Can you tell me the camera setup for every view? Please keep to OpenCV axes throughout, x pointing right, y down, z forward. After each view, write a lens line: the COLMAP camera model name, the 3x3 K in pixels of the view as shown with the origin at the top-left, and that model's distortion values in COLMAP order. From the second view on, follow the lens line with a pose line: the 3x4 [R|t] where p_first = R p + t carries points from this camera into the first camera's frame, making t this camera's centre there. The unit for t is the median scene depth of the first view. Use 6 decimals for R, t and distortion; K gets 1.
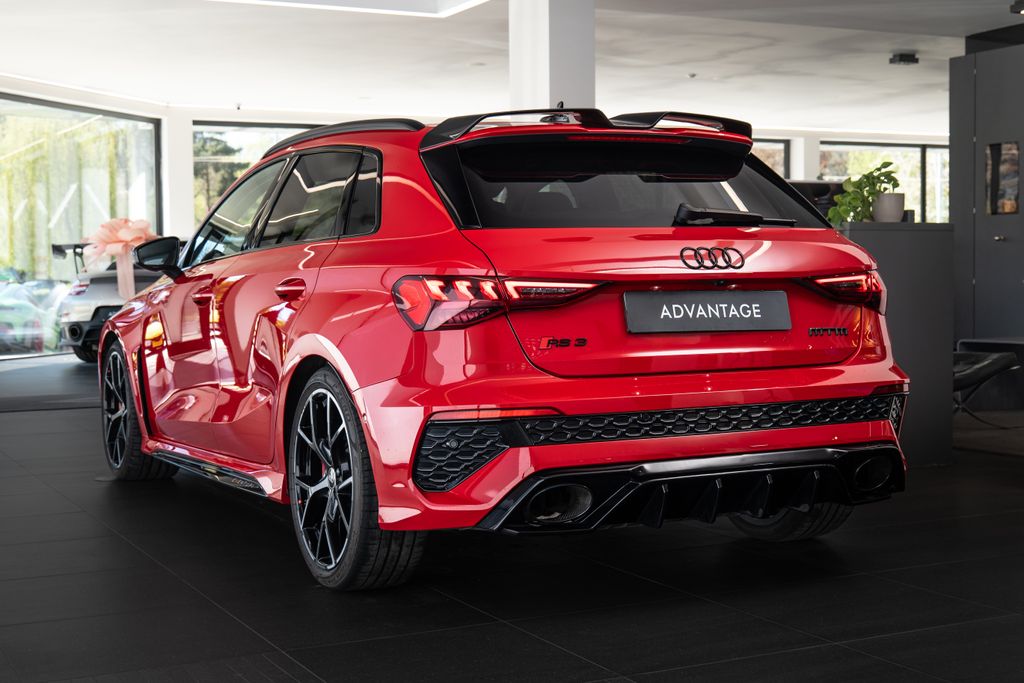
lens RADIAL K [[1328.9, 0, 512.1], [0, 1328.9, 342.8], [0, 0, 1]] dist [0.129524, 0.000000]
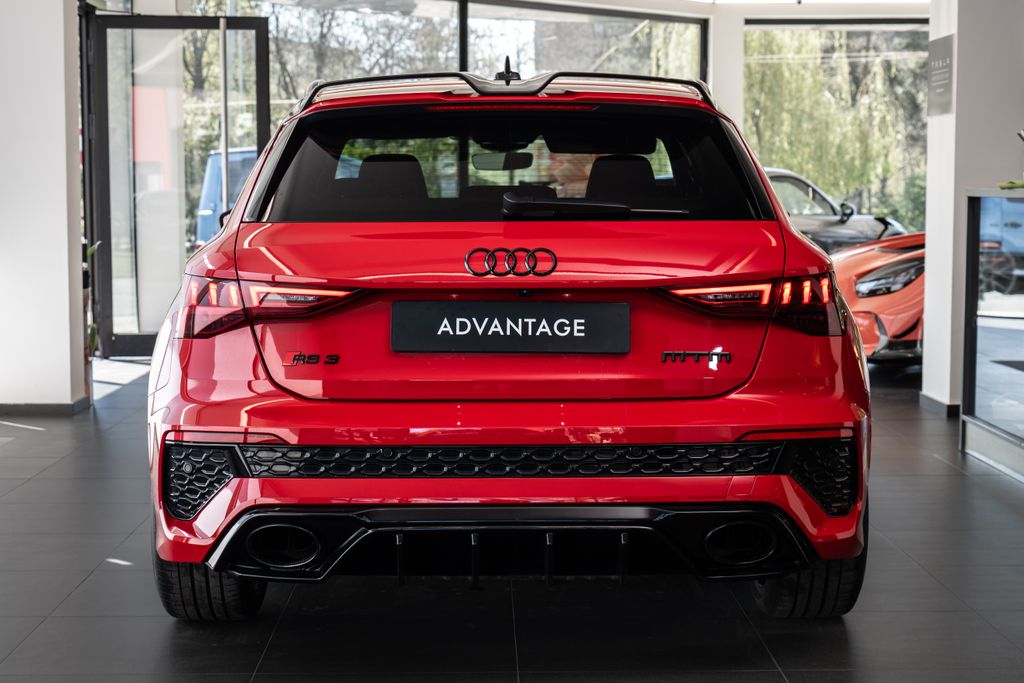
lens RADIAL K [[1836.0, 0, 512.0], [0, 1836.0, 340.1], [0, 0, 1]] dist [-0.238196, 0.000000]
pose [[0.919260, 0.036668, -0.391941, 0.562218], [-0.029906, 0.999280, 0.023346, -0.040097], [0.392514, -0.009740, 0.919694, -0.026572]]
